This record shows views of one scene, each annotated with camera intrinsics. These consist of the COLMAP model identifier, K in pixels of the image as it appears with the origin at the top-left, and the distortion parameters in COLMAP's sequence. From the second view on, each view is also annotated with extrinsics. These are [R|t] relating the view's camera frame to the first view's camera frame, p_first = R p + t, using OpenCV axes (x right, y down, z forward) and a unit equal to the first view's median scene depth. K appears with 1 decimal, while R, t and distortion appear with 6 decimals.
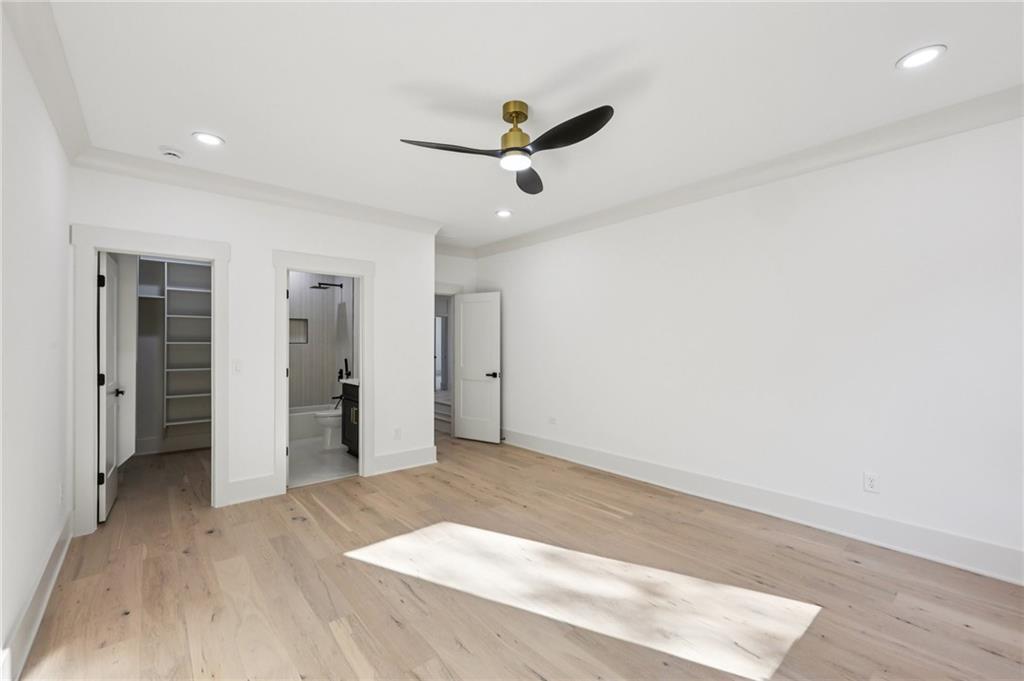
lens RADIAL K [[429.9, 0, 512.0], [0, 429.9, 340.5], [0, 0, 1]] dist [0.002072, 0.000207]
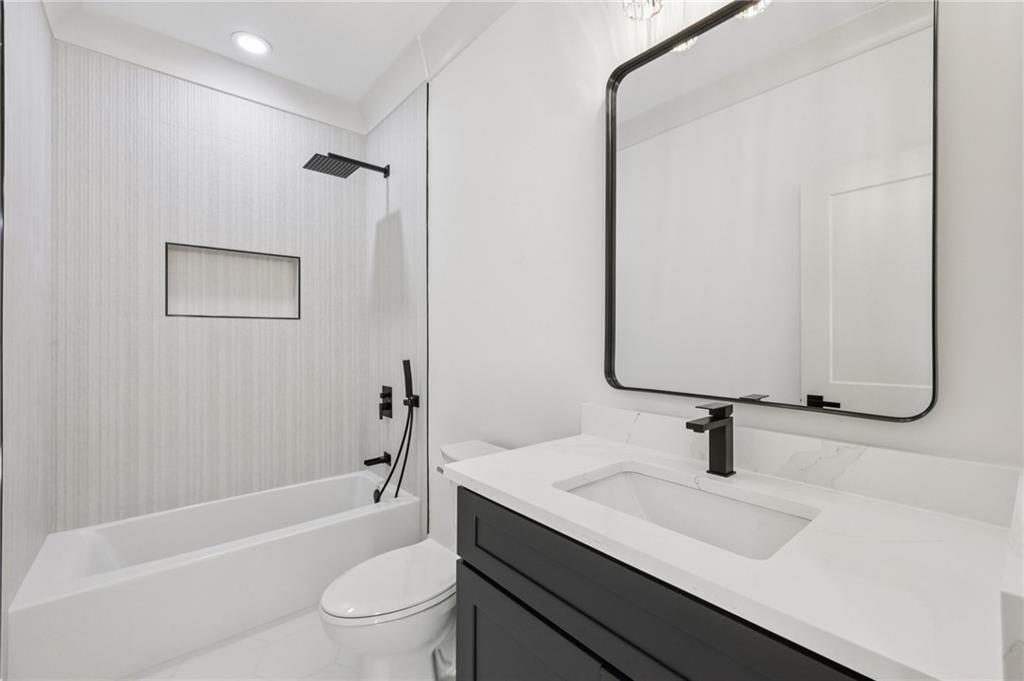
lens RADIAL K [[429.9, 0, 512.0], [0, 429.9, 340.5], [0, 0, 1]] dist [0.002072, 0.000207]
pose [[0.999963, -0.000403, -0.008630, -0.282480], [0.000469, 0.999970, 0.007700, 0.022693], [0.008627, -0.007704, 0.999933, 0.616350]]
